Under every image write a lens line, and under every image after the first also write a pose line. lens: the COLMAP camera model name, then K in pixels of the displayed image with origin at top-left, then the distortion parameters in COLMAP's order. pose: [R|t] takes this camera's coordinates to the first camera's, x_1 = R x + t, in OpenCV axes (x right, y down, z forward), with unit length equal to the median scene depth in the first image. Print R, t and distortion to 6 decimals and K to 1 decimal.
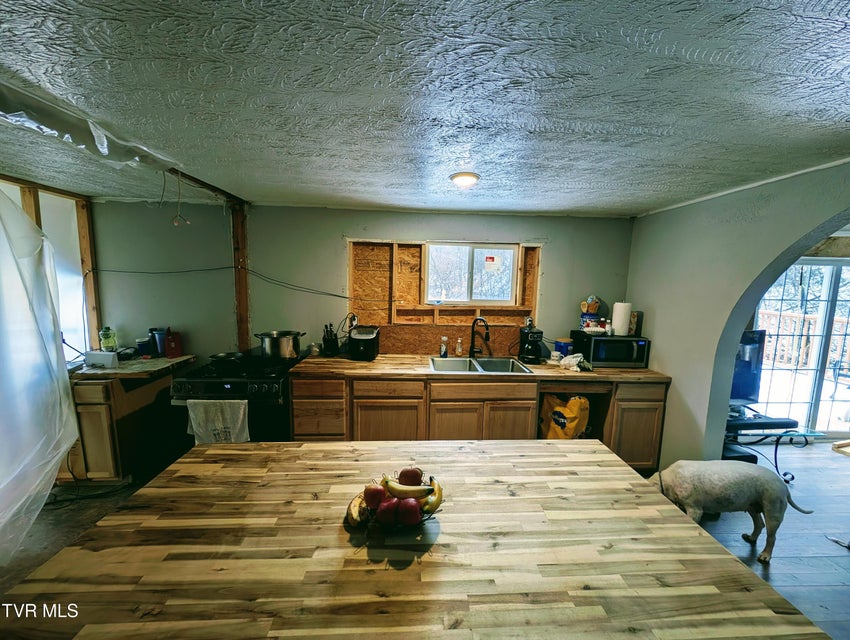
lens RADIAL K [[321.5, 0, 426.9], [0, 321.5, 315.9], [0, 0, 1]] dist [-0.001192, -0.000519]
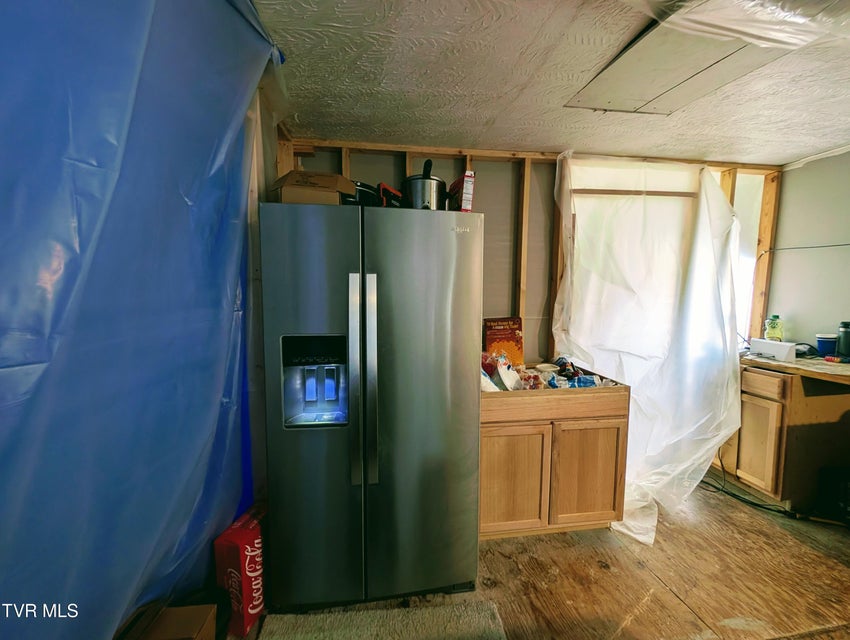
lens RADIAL K [[321.5, 0, 427.4], [0, 321.5, 317.5], [0, 0, 1]] dist [-0.001192, -0.000519]
pose [[0.086238, 0.073038, -0.993594, -0.264180], [-0.111249, 0.991778, 0.063249, 0.103406], [0.990044, 0.105082, 0.093654, 0.004446]]
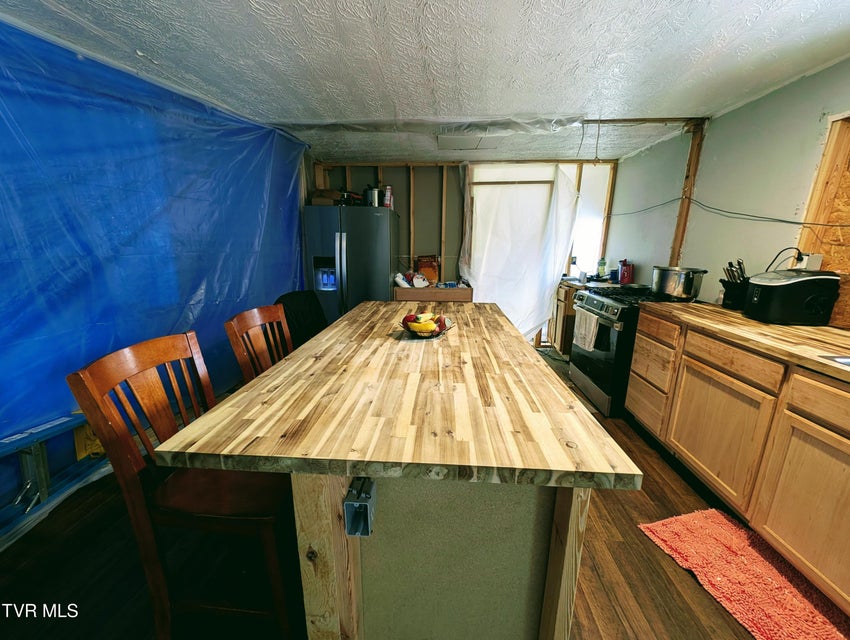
lens RADIAL K [[321.5, 0, 424.0], [0, 321.5, 320.3], [0, 0, 1]] dist [-0.001192, -0.000519]
pose [[-0.108967, 0.214733, -0.970575, 0.559646], [-0.120455, 0.966342, 0.227320, 0.083795], [0.986720, 0.141681, -0.079434, 0.446053]]
